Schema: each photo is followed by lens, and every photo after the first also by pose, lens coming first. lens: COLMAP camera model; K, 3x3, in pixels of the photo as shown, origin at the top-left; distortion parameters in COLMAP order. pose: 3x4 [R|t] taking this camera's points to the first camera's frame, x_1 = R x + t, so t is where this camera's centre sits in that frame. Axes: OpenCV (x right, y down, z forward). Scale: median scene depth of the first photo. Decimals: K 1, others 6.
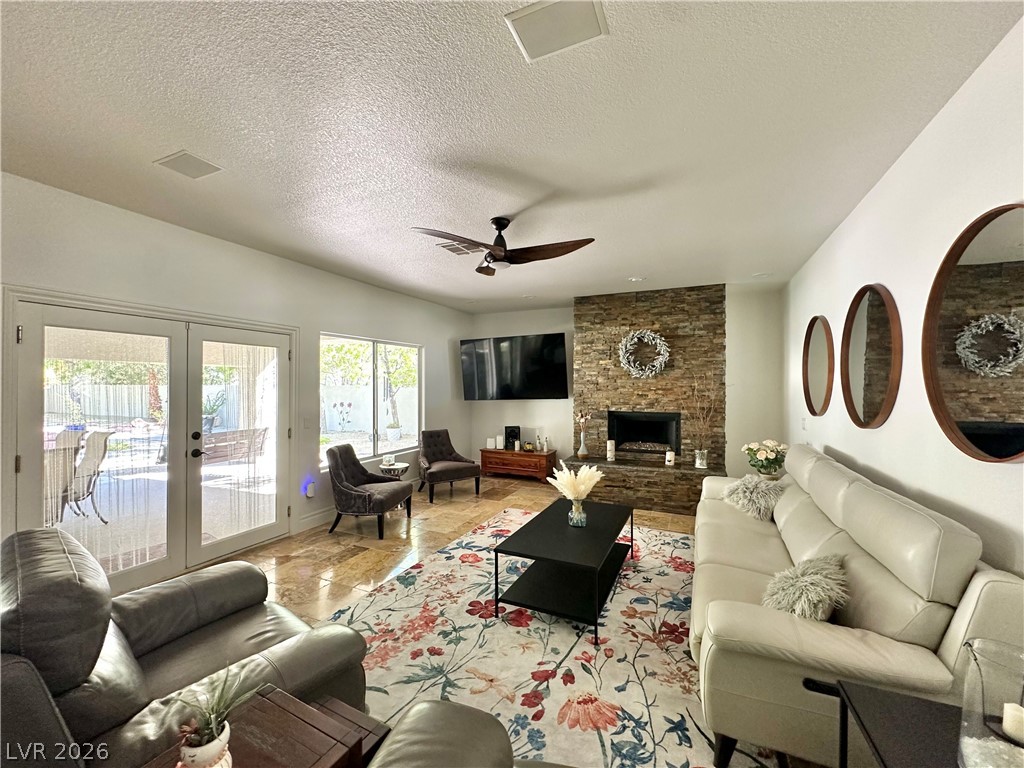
lens RADIAL K [[410.1, 0, 511.6], [0, 410.1, 384.5], [0, 0, 1]] dist [-0.006456, 0.000239]
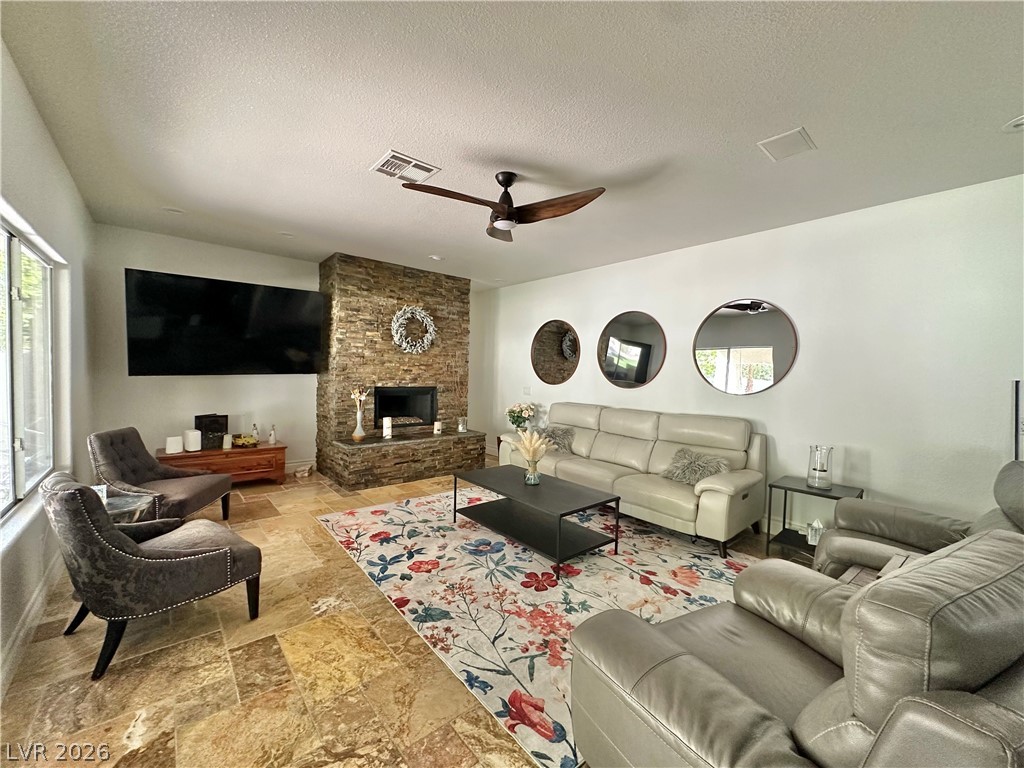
lens RADIAL K [[410.1, 0, 513.4], [0, 410.1, 386.6], [0, 0, 1]] dist [-0.006456, 0.000239]
pose [[0.416904, -0.022763, 0.908666, -0.537180], [-0.027961, 0.998892, 0.037851, 0.022091], [-0.908520, -0.041188, 0.415805, 0.363597]]
